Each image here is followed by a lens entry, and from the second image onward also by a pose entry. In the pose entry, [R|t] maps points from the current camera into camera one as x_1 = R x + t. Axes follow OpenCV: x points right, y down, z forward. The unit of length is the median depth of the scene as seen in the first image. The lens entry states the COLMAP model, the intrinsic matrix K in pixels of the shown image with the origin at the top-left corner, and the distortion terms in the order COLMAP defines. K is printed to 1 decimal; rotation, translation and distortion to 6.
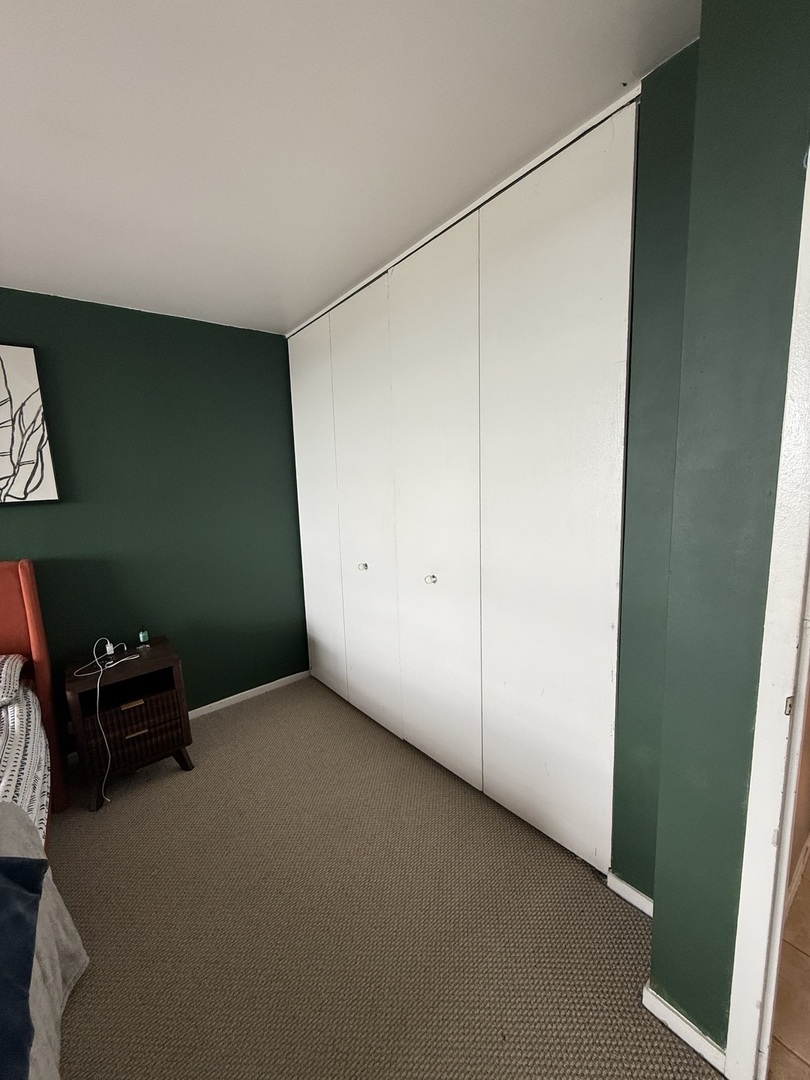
lens RADIAL K [[432.0, 0, 405.0], [0, 432.0, 540.0], [0, 0, 1]] dist [-0.001940, -0.000055]
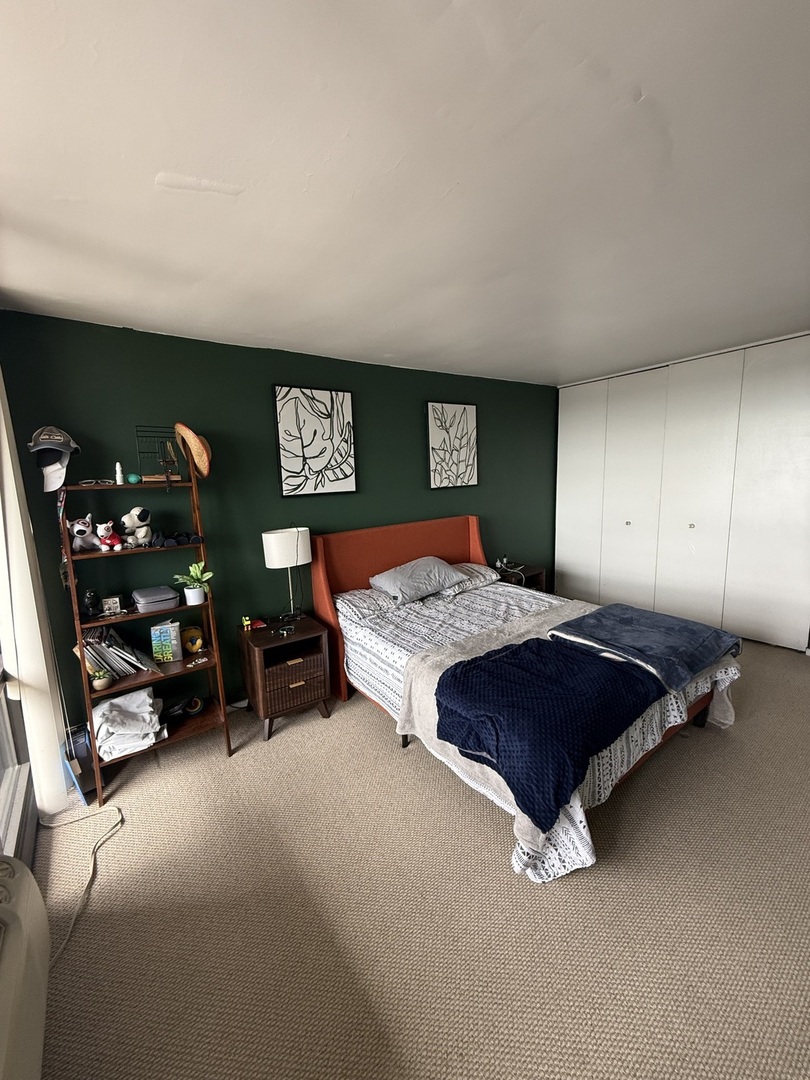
lens RADIAL K [[432.0, 0, 405.0], [0, 432.0, 540.0], [0, 0, 1]] dist [-0.001940, -0.000055]
pose [[0.998915, 0.004520, -0.046343, -1.063687], [-0.003962, 0.999919, 0.012121, 0.131546], [0.046394, -0.011925, 0.998852, -0.934334]]
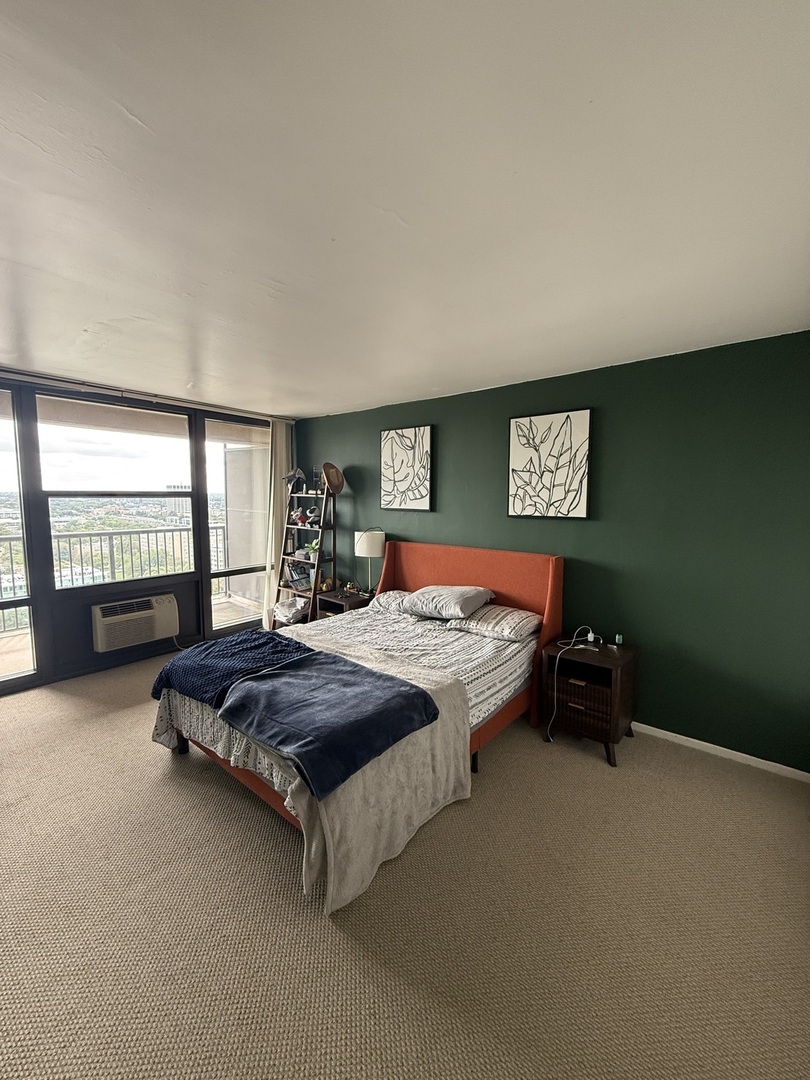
lens RADIAL K [[432.0, 0, 405.0], [0, 432.0, 540.0], [0, 0, 1]] dist [-0.001940, -0.000055]
pose [[0.180651, 0.137033, -0.973954, 0.442785], [-0.159017, 0.981288, 0.108570, -0.083736], [0.970608, 0.135262, 0.199061, 0.191425]]
